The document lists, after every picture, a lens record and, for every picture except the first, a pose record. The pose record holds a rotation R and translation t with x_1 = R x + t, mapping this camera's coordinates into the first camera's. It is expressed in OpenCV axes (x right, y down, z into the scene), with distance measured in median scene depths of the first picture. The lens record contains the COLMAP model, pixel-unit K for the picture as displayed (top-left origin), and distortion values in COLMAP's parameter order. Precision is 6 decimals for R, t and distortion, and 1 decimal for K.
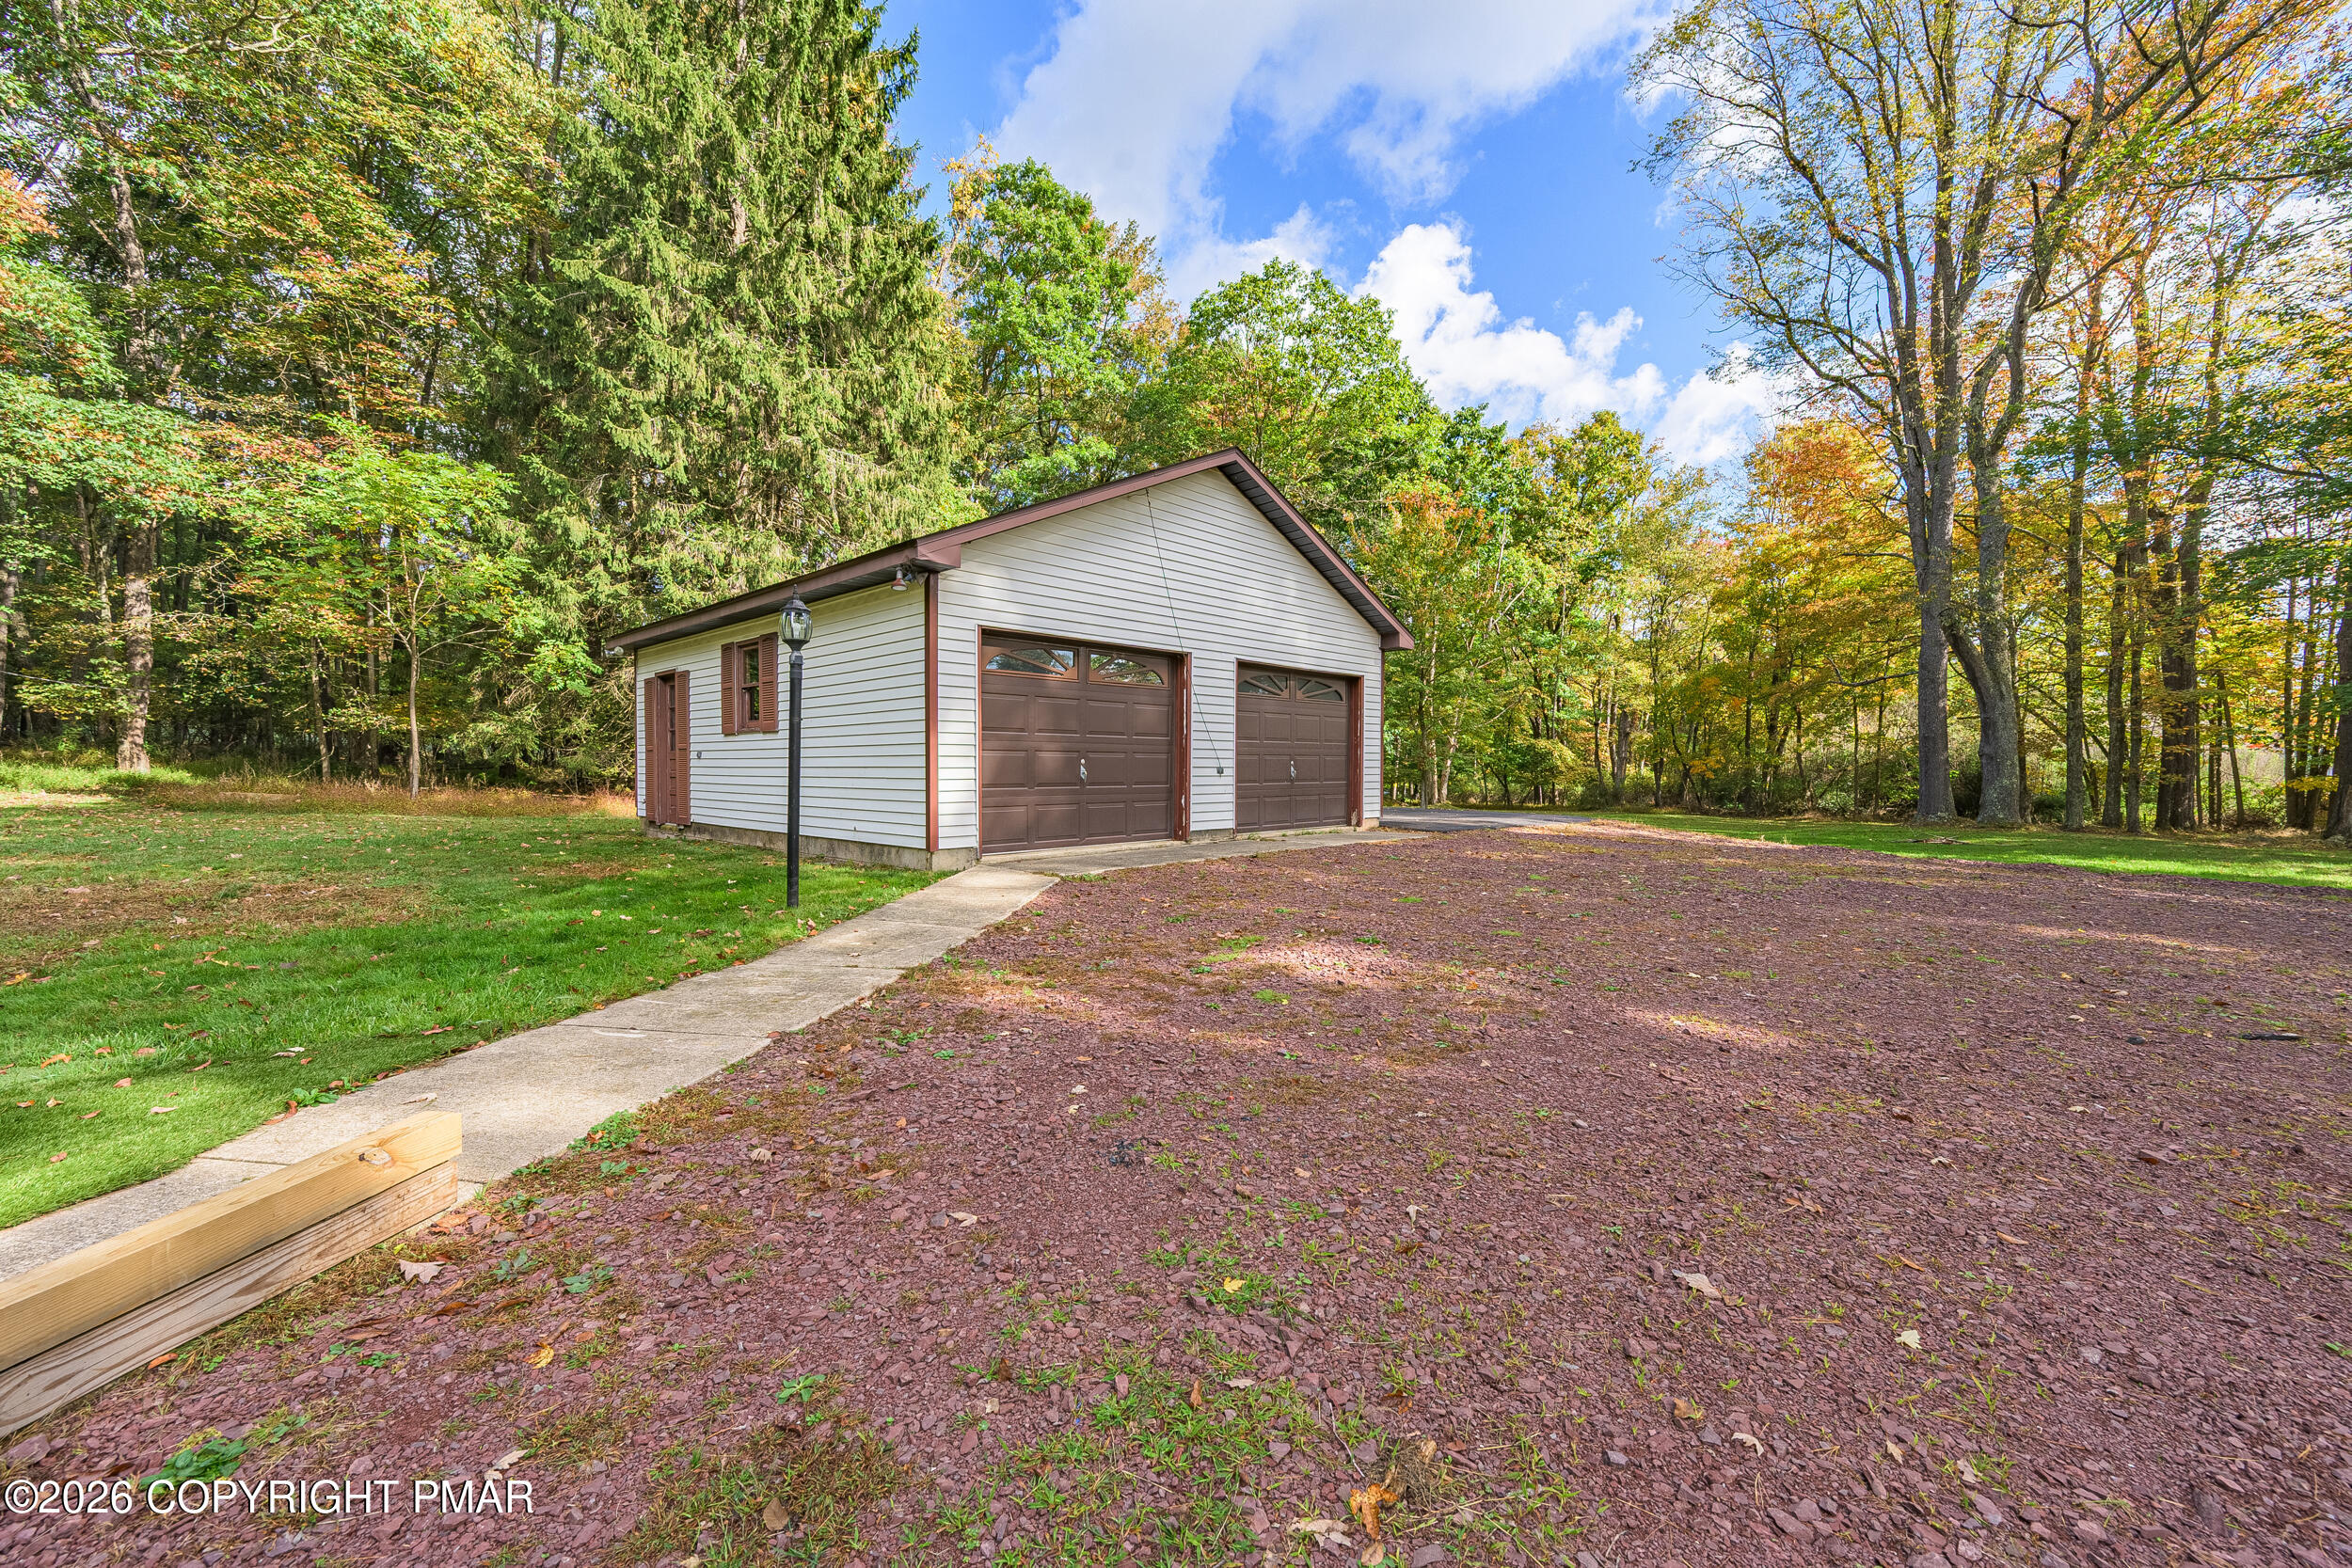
lens RADIAL K [[928.7, 0, 1175.3], [0, 928.7, 776.0], [0, 0, 1]] dist [-0.001084, 0.000635]
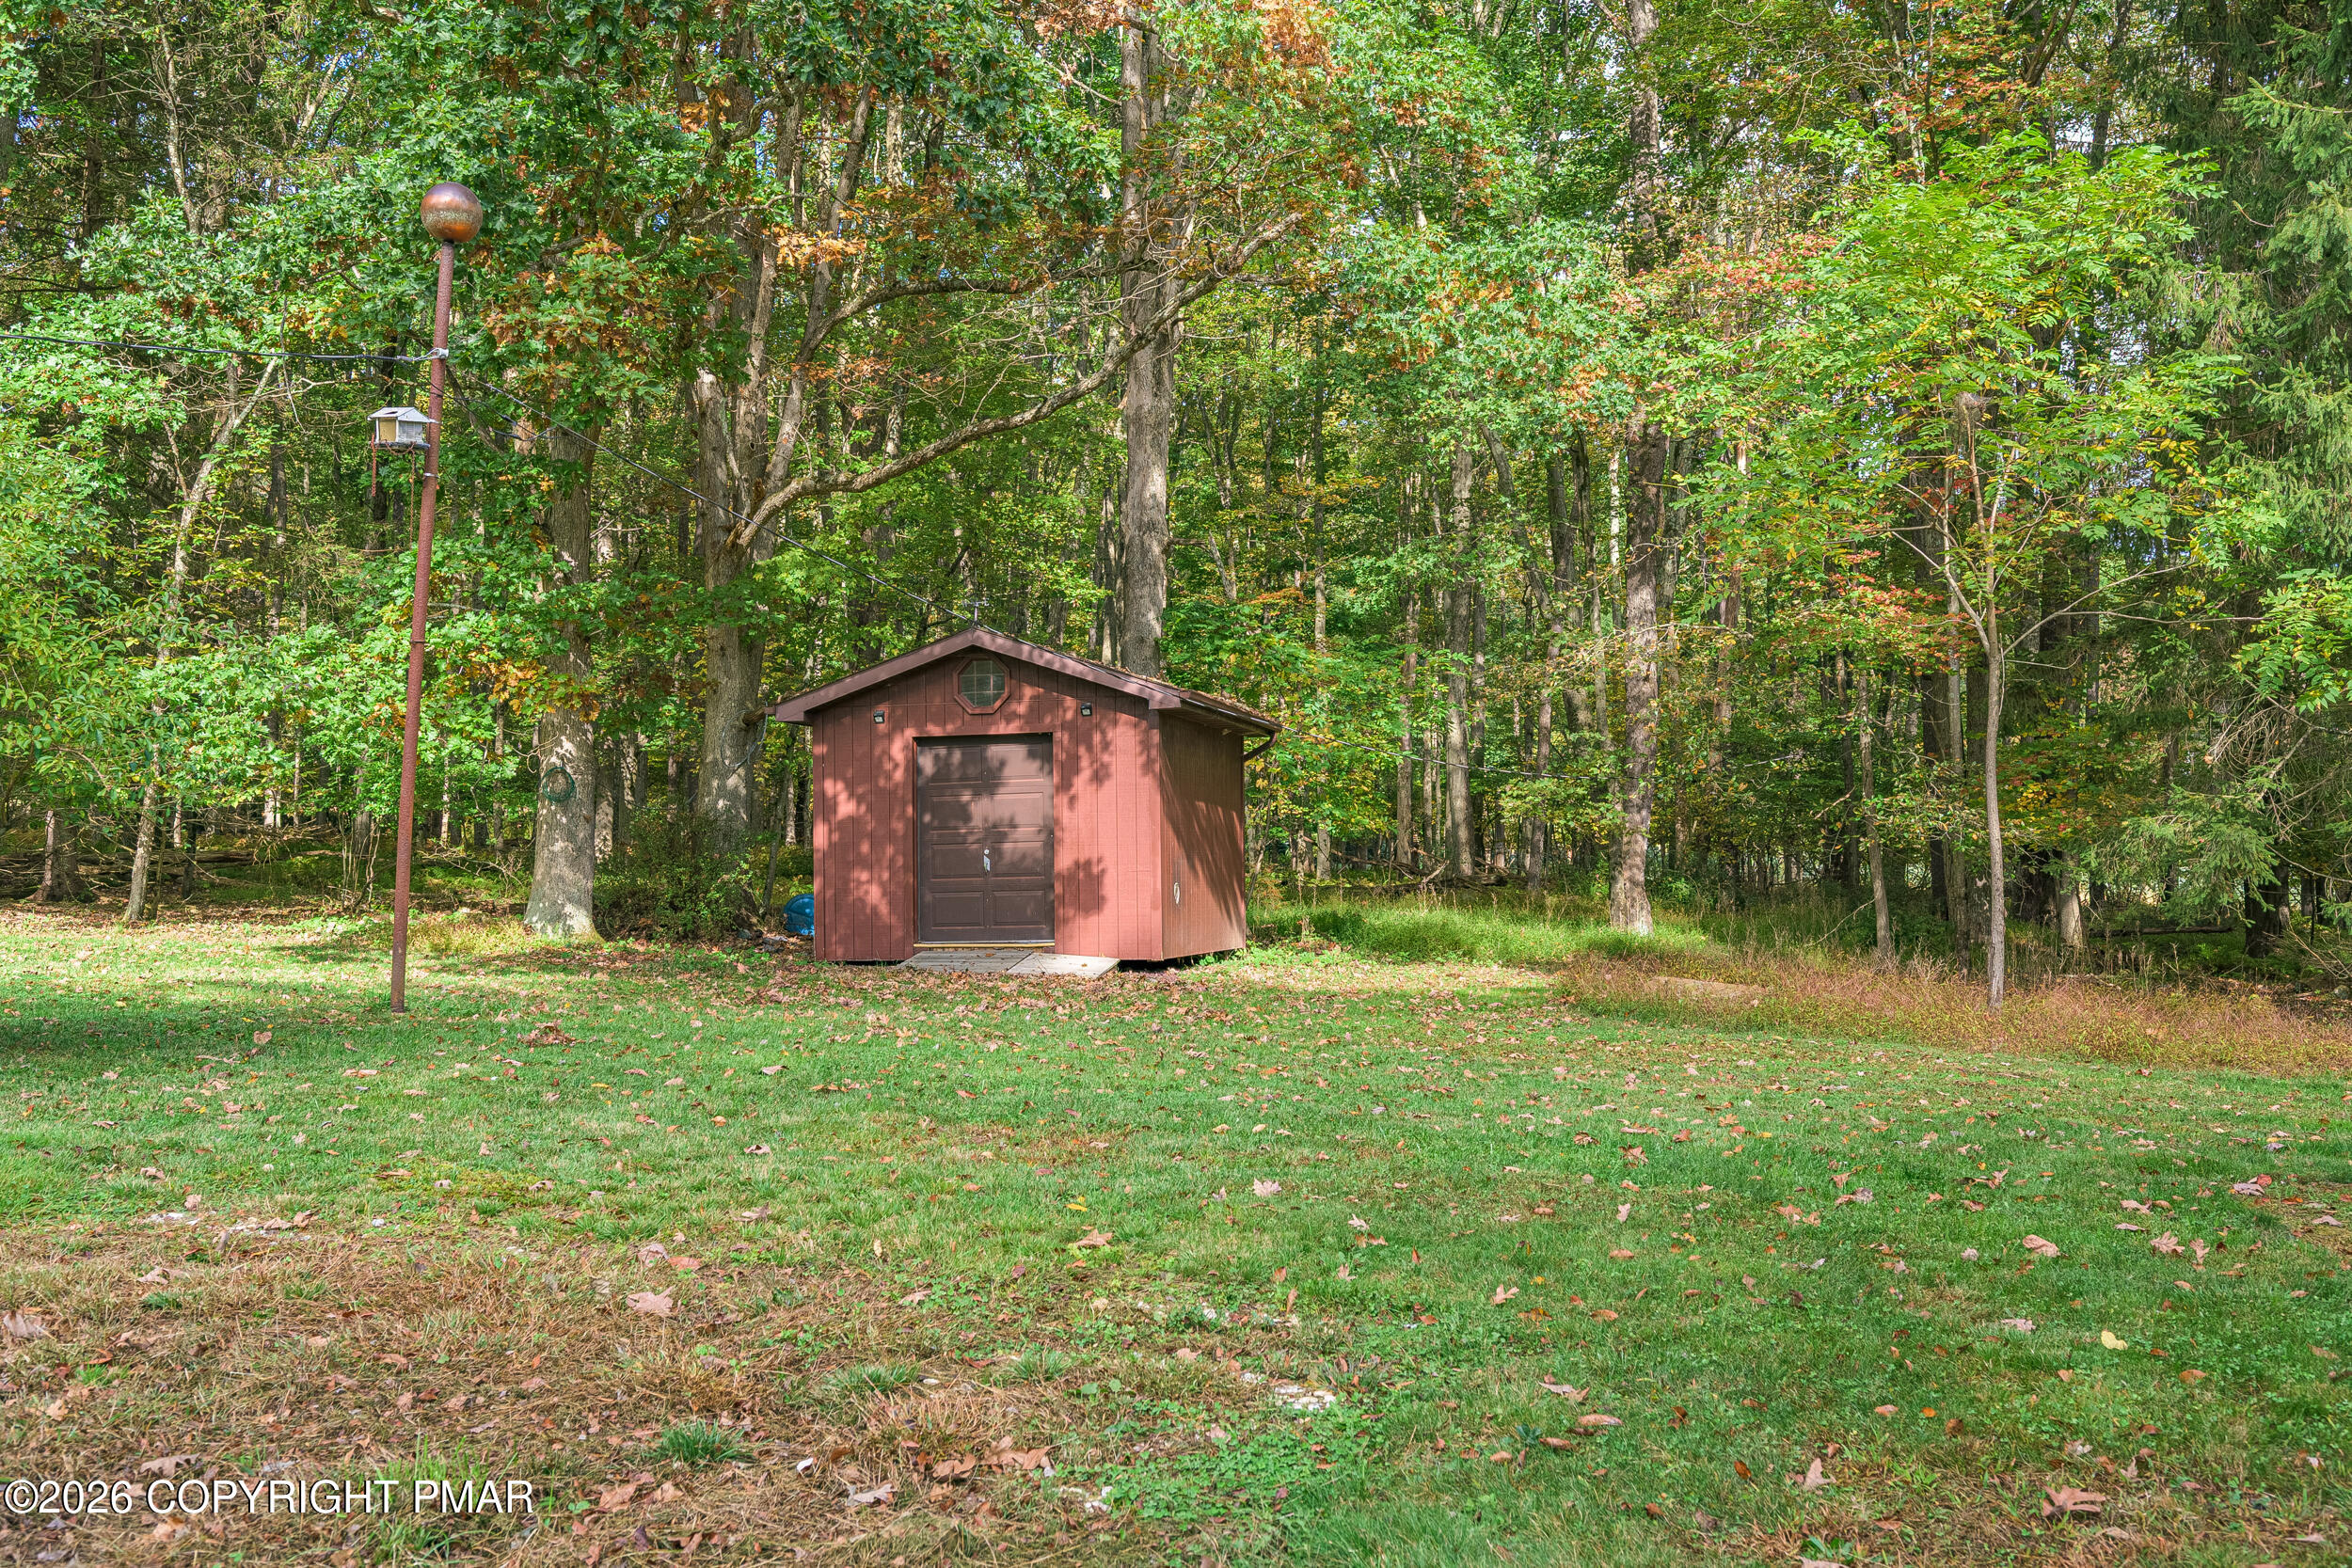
lens RADIAL K [[2047.6, 0, 1178.5], [0, 2047.6, 783.7], [0, 0, 1]] dist [-0.008088, 0.007709]
pose [[0.422264, -0.053767, -0.904877, -0.156874], [-0.016397, 0.997623, -0.066930, -0.007595], [0.906324, 0.043099, 0.420379, 0.290489]]
